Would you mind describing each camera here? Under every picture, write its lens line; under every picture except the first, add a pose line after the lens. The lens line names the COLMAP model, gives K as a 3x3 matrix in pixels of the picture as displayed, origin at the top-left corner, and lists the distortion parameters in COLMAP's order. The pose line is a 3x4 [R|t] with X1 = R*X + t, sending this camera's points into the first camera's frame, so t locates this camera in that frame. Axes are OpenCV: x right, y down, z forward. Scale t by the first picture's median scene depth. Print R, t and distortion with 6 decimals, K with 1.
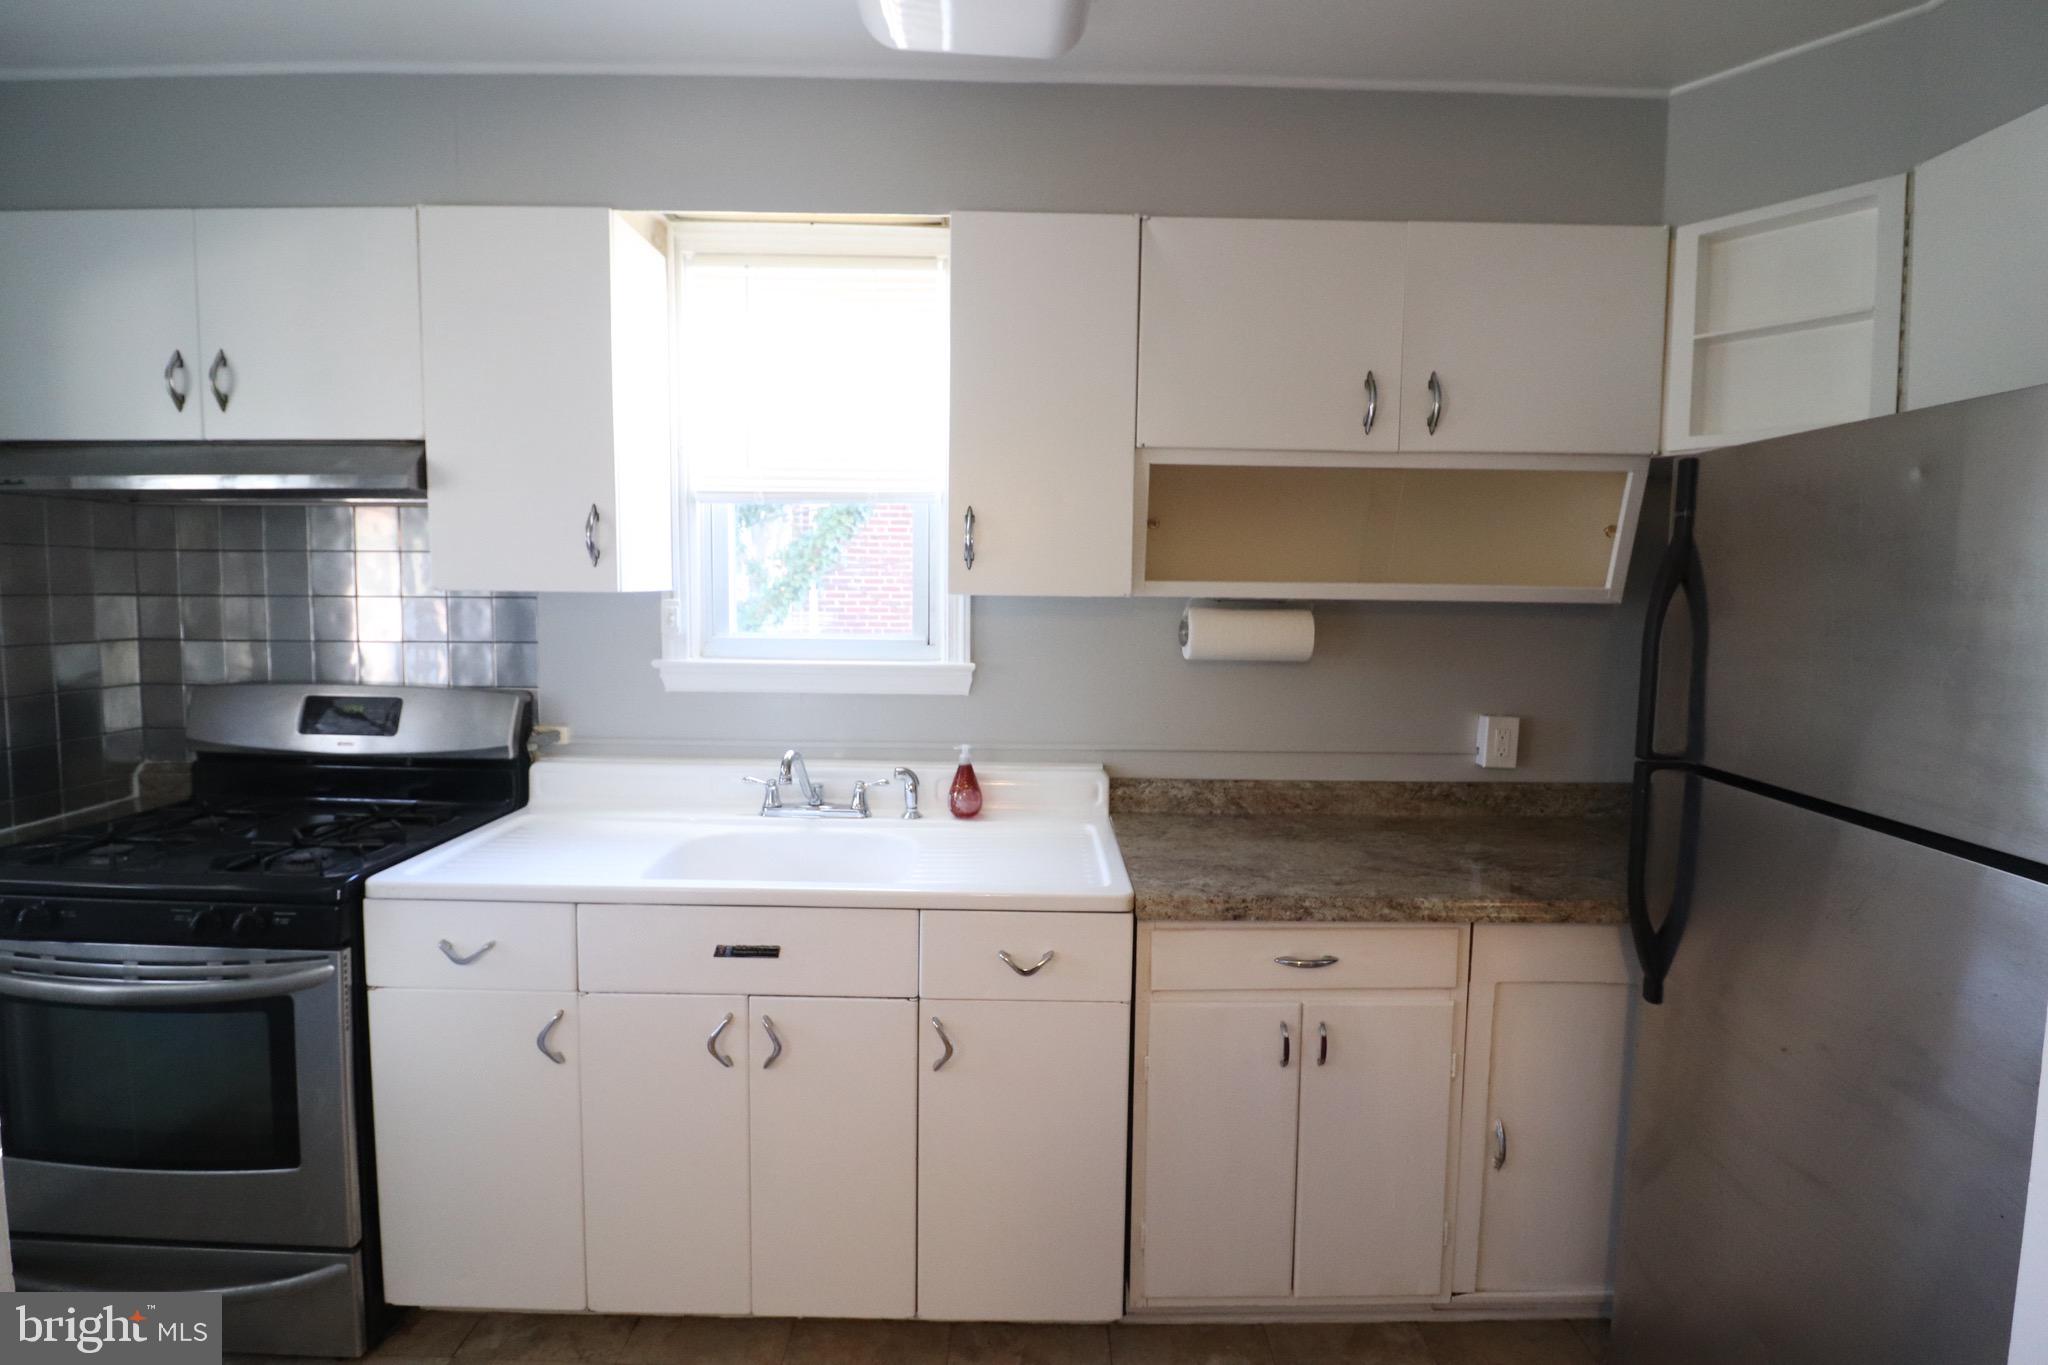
lens RADIAL K [[946.2, 0, 1039.7], [0, 946.2, 656.3], [0, 0, 1]] dist [-0.001083, -0.013536]
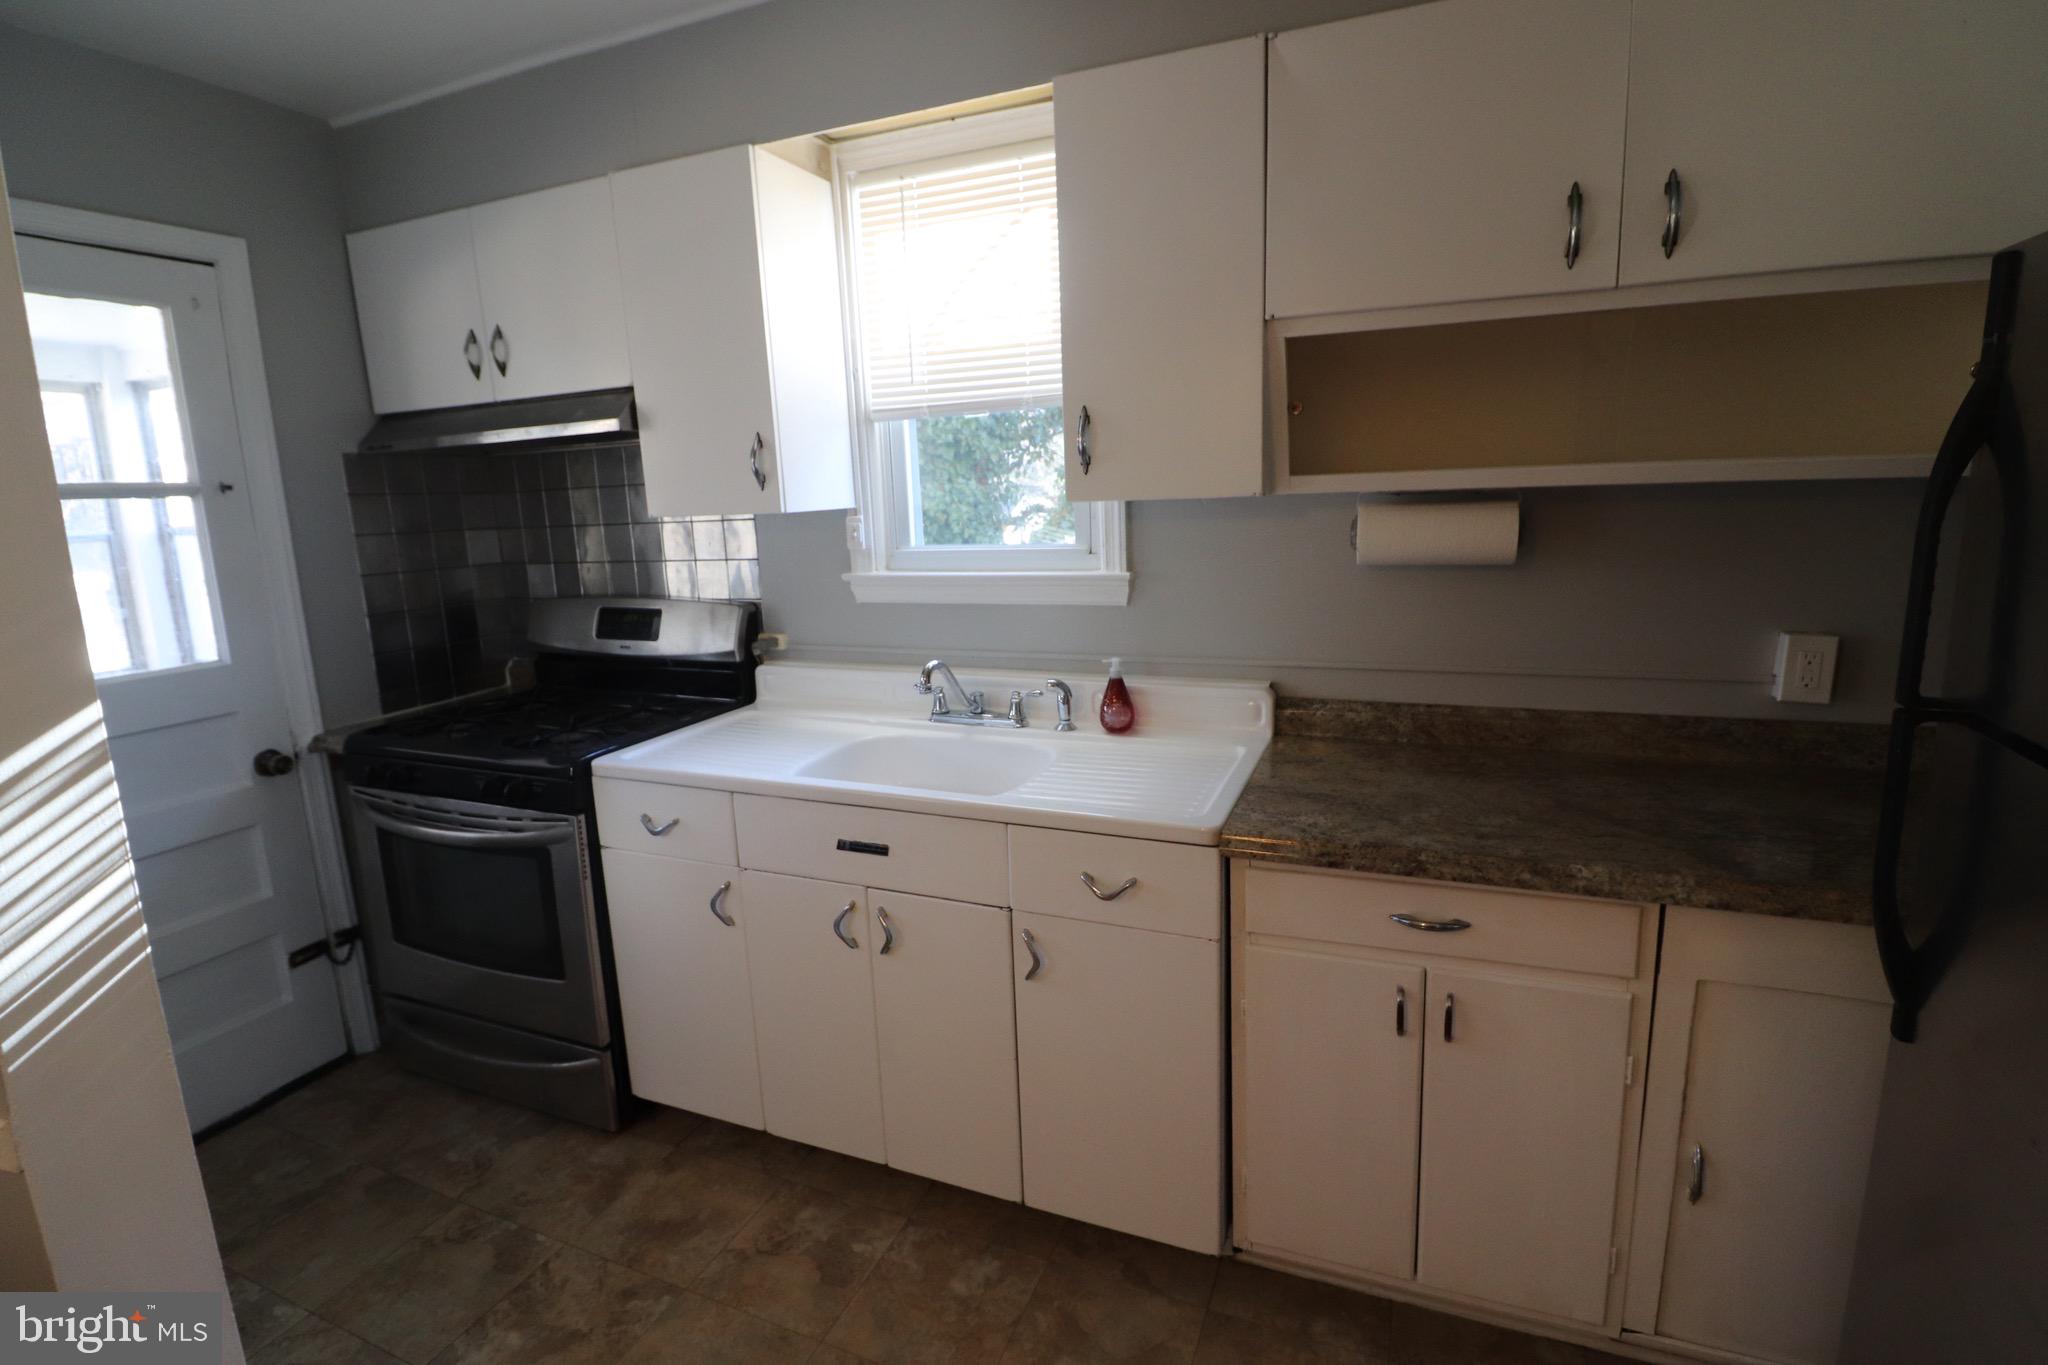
lens RADIAL K [[947.3, 0, 1037.6], [0, 947.3, 662.0], [0, 0, 1]] dist [-0.001592, -0.012788]
pose [[0.921970, 0.022165, -0.386626, 0.252292], [0.021146, 0.993990, 0.107411, -0.008578], [0.386683, -0.107205, 0.915960, 0.097136]]
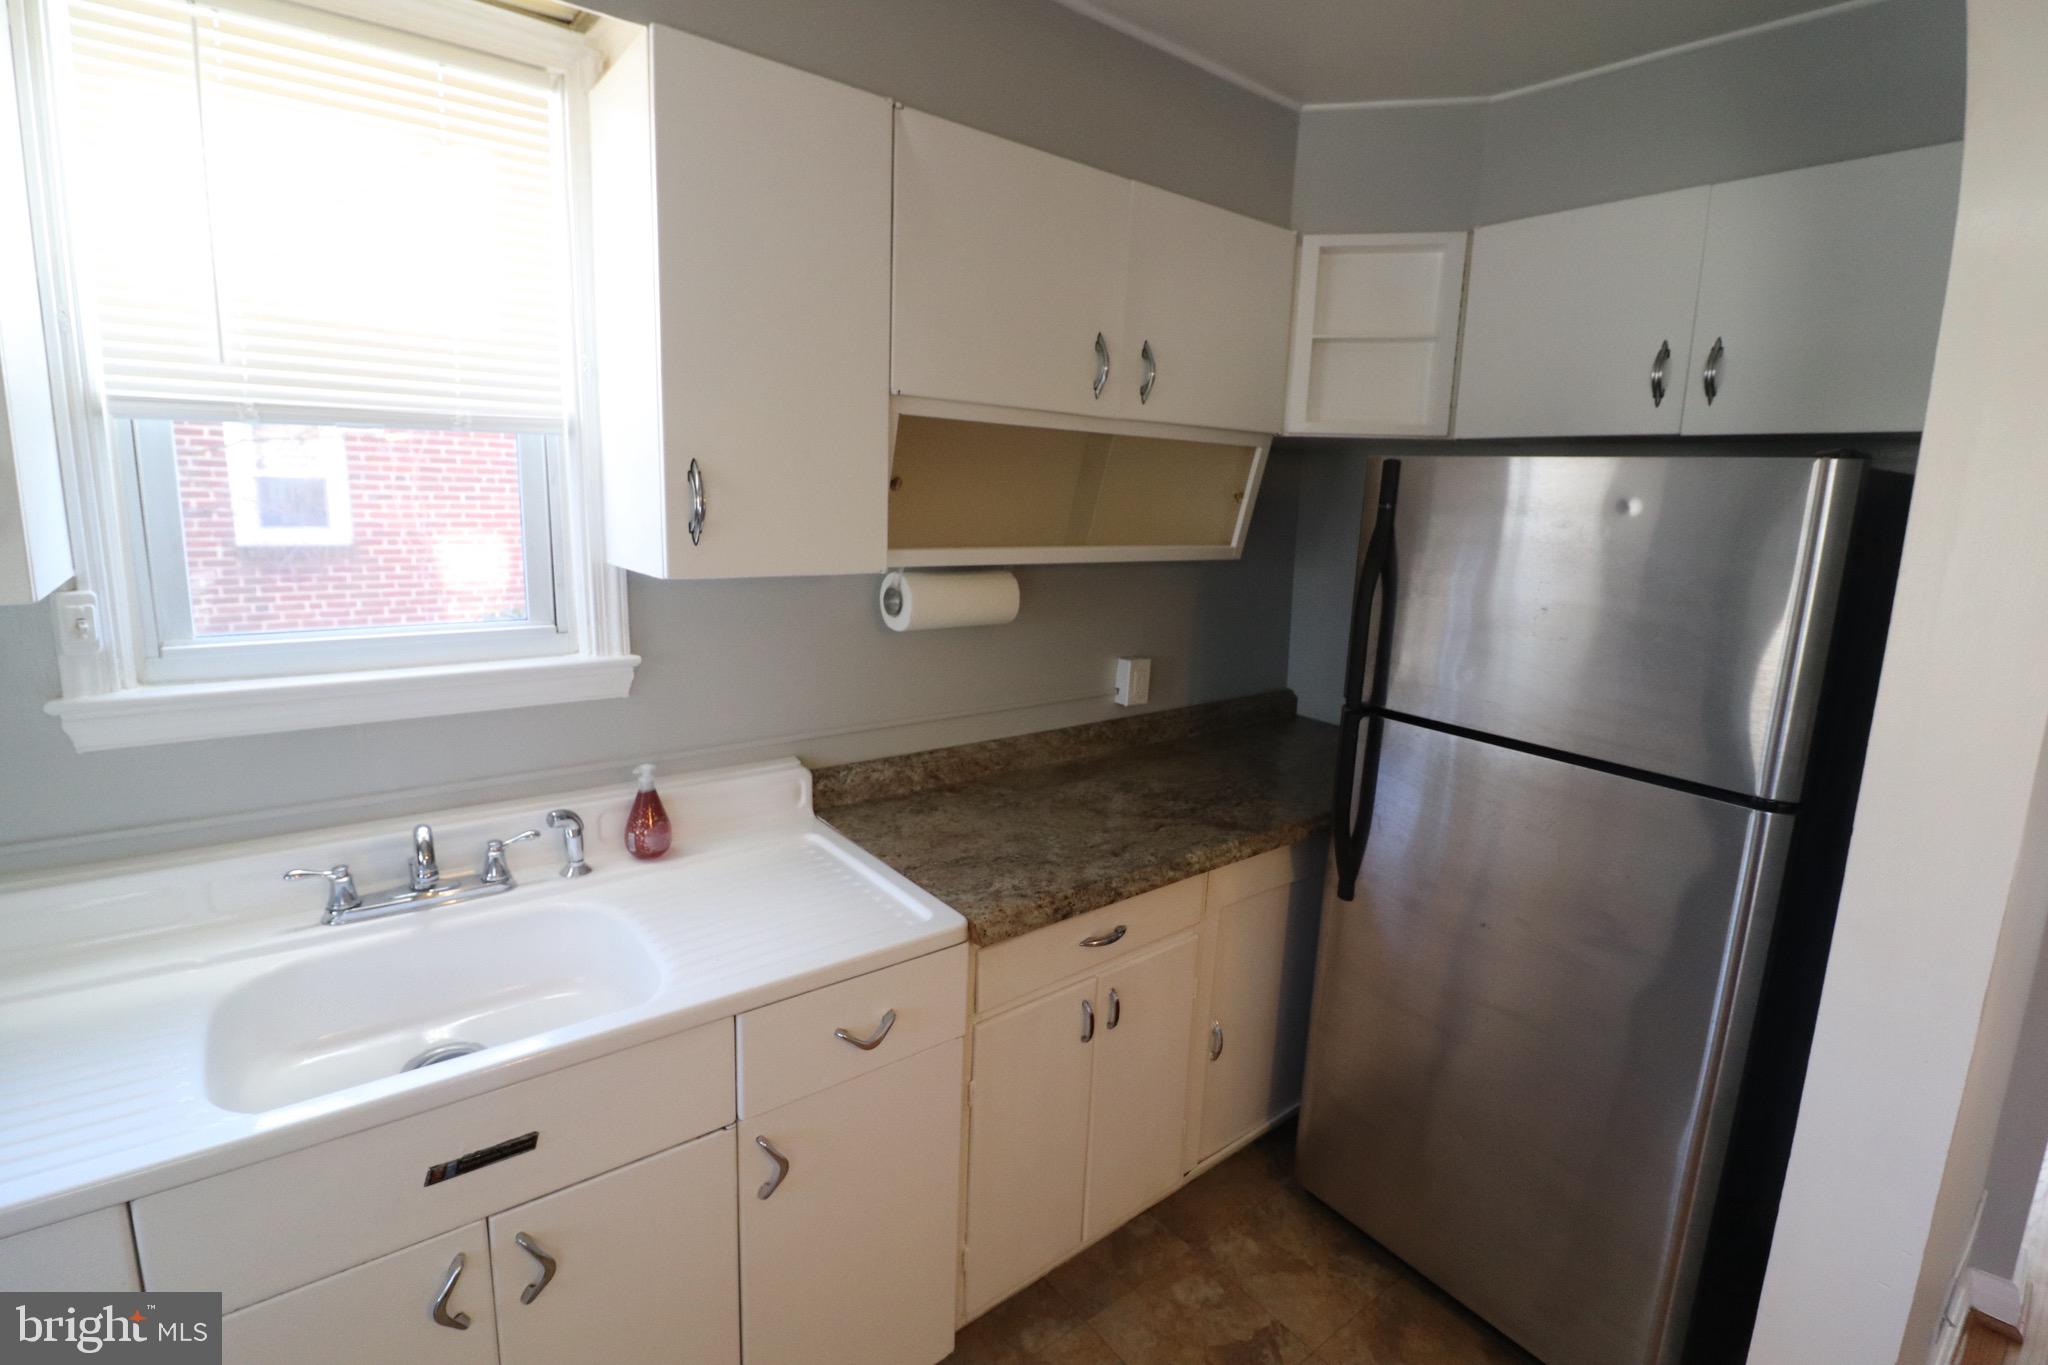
lens RADIAL K [[946.2, 0, 1039.7], [0, 946.2, 656.3], [0, 0, 1]] dist [-0.001083, -0.013536]
pose [[0.784237, -0.092352, 0.613550, -0.328906], [0.018105, 0.991846, 0.126152, -0.094835], [-0.620197, -0.087825, 0.779514, 0.248642]]
